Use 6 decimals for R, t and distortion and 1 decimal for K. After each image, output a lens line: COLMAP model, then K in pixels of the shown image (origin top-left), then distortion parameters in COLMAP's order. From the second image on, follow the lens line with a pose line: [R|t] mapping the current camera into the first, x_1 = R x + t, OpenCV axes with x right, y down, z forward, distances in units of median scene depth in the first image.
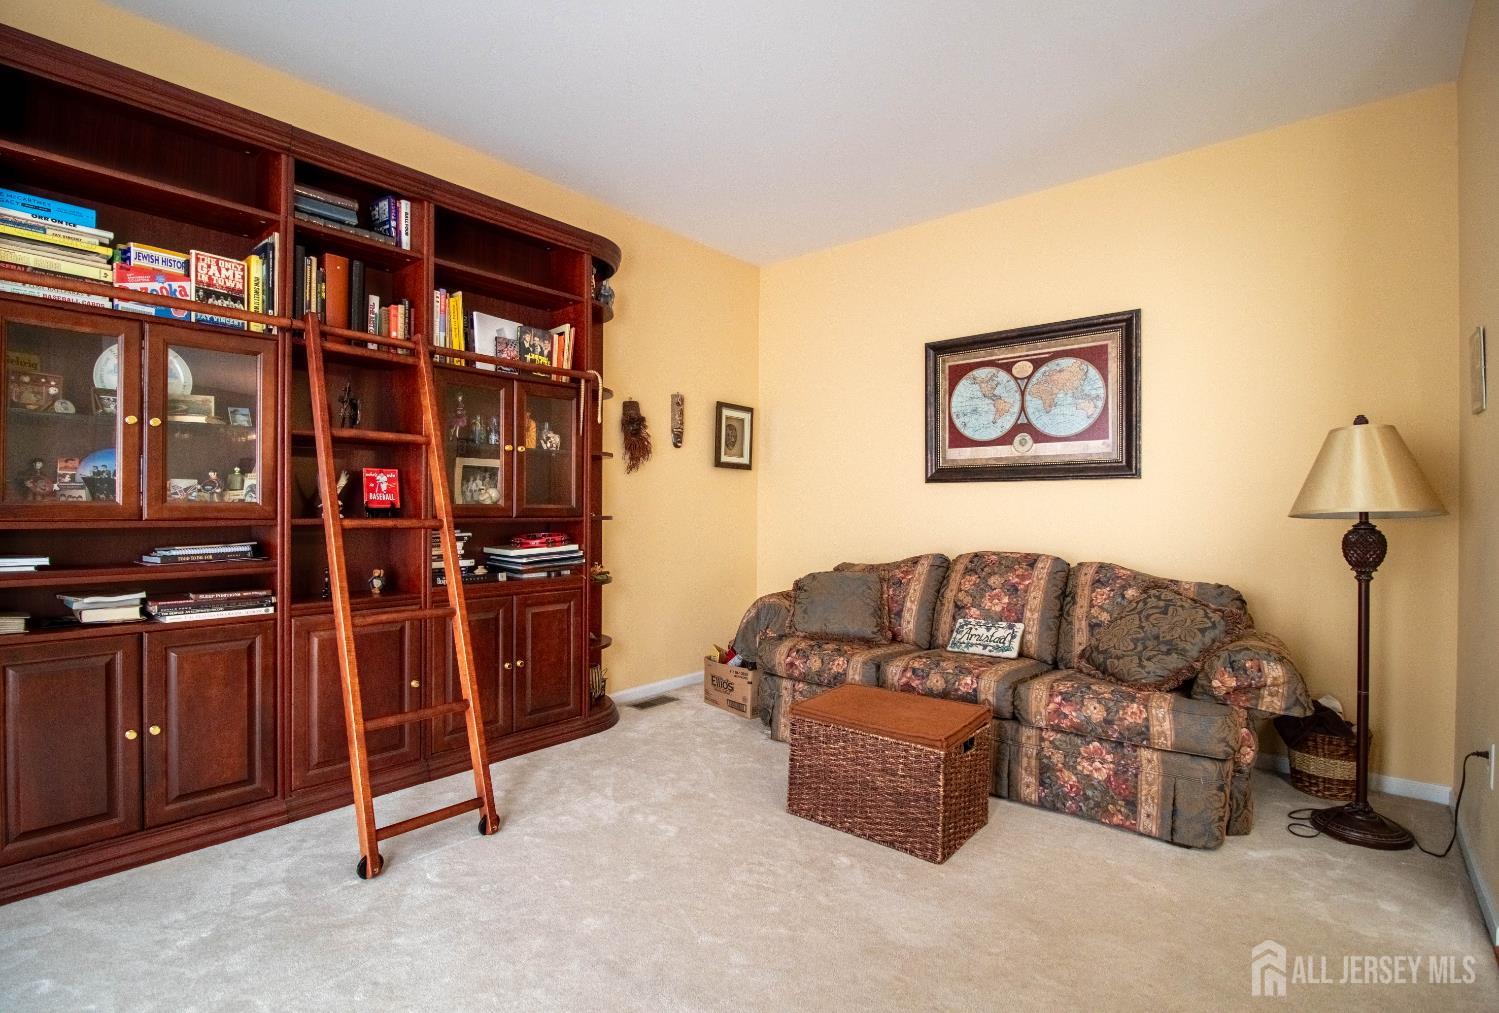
lens RADIAL K [[715.7, 0, 749.5], [0, 715.7, 506.5], [0, 0, 1]] dist [-0.011799, -0.000650]
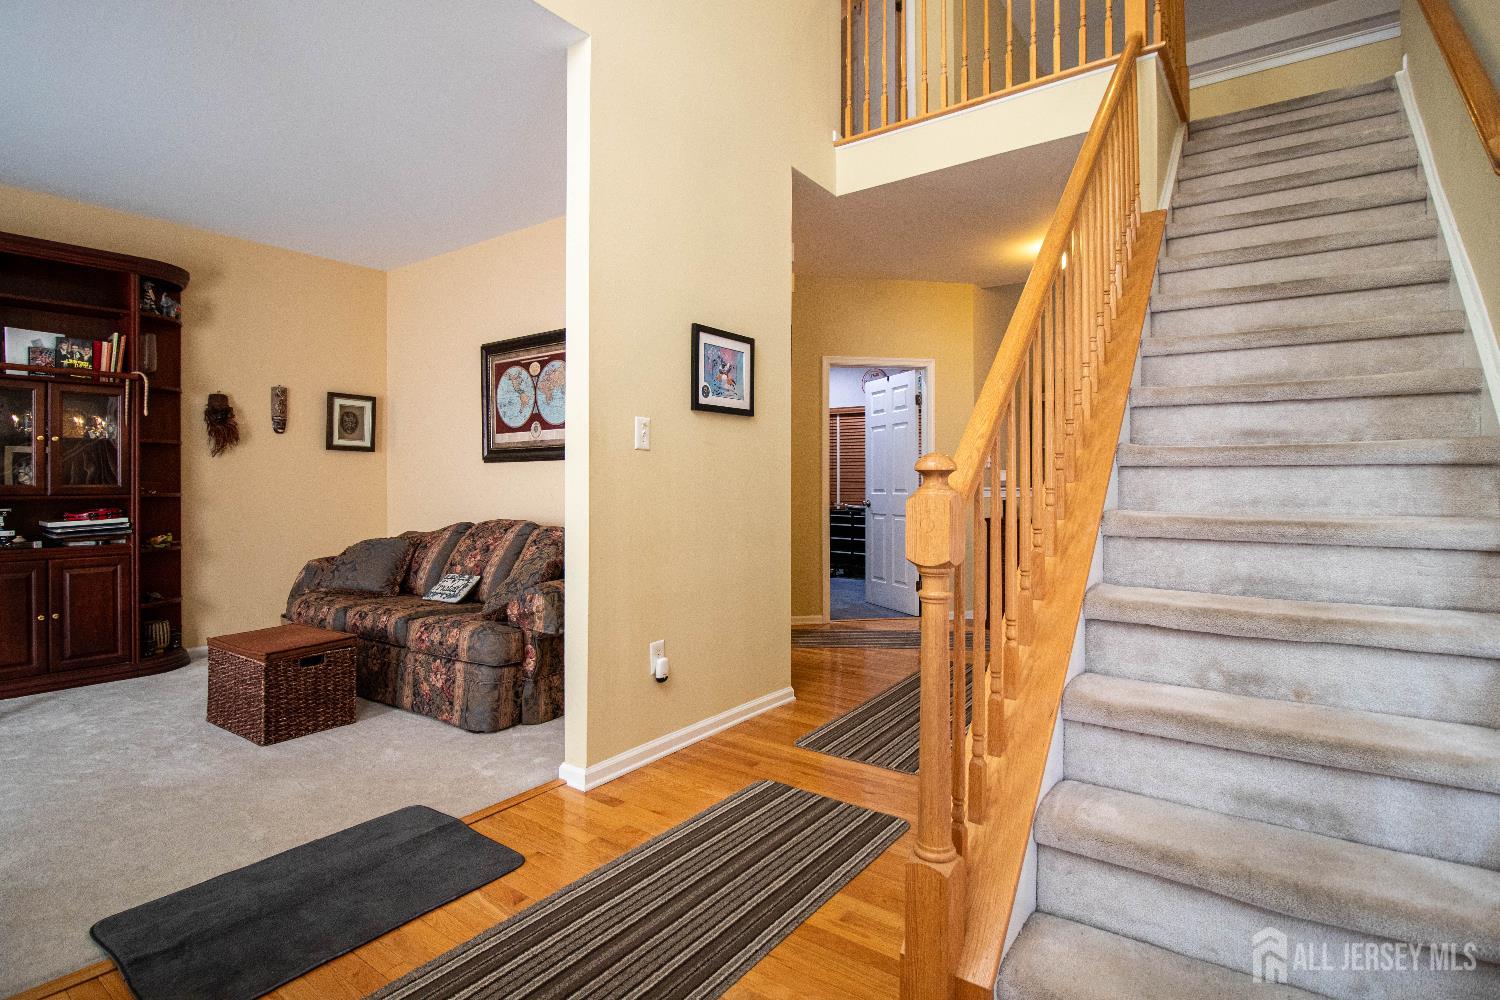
lens RADIAL K [[748.3, 0, 752.8], [0, 748.3, 484.7], [0, 0, 1]] dist [0.002570, -0.018341]
pose [[0.996612, -0.009572, 0.081693, 0.717351], [0.009259, 0.999948, 0.004206, 0.002713], [-0.081729, -0.003435, 0.996649, -0.327530]]
